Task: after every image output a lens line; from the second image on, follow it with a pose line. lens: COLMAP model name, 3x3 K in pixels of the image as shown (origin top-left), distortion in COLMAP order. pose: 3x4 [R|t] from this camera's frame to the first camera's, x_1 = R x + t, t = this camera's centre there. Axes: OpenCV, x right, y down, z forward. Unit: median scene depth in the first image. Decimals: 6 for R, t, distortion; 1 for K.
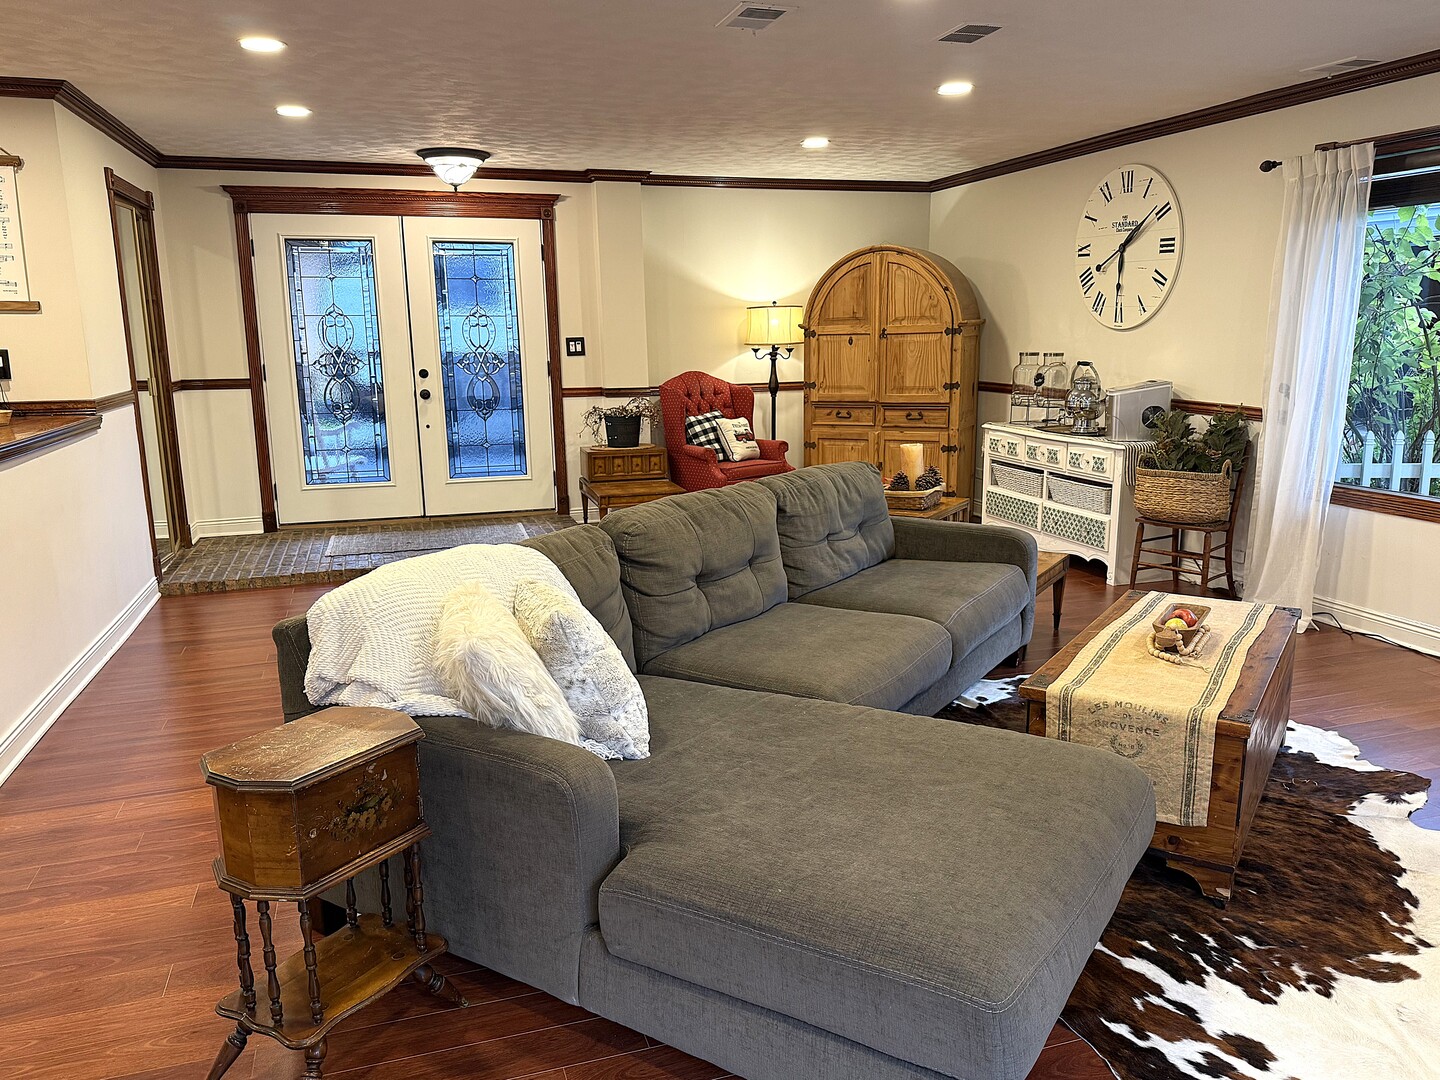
lens RADIAL K [[1028.3, 0, 722.4], [0, 1028.3, 534.5], [0, 0, 1]] dist [0.017987, -0.030797]
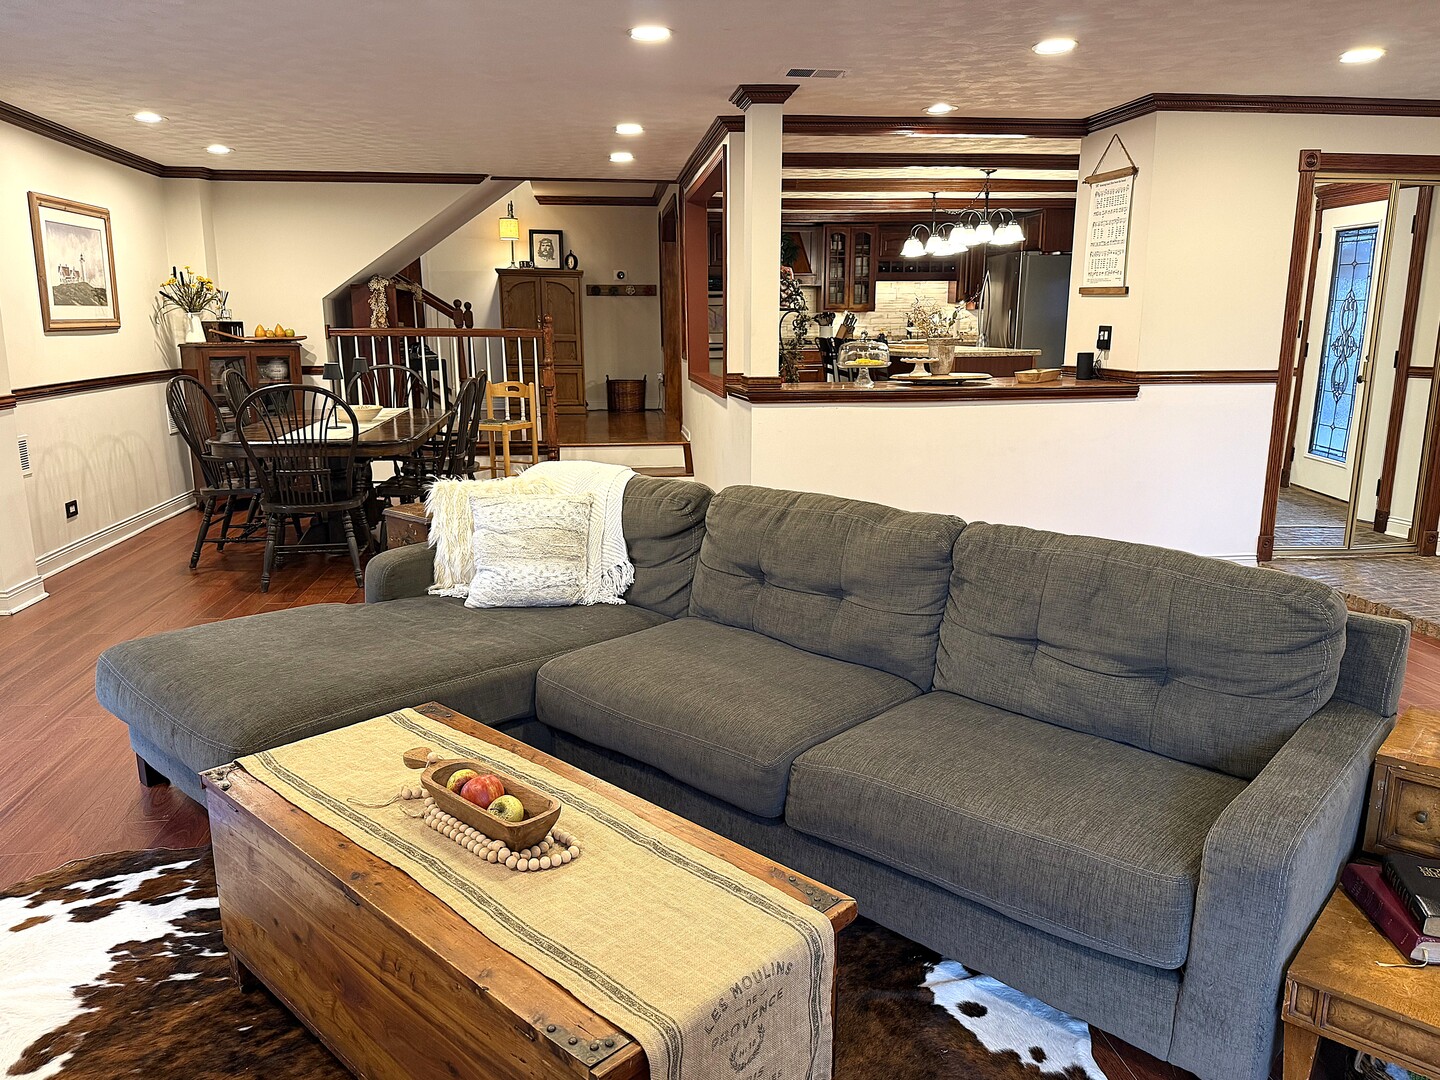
lens RADIAL K [[1028.3, 0, 724.6], [0, 1028.3, 558.6], [0, 0, 1]] dist [0.017987, -0.030797]
pose [[-0.160745, 0.231970, -0.959349, 1.212853], [-0.196915, 0.944911, 0.261473, -0.290213], [0.967153, 0.230941, -0.106211, 1.460886]]
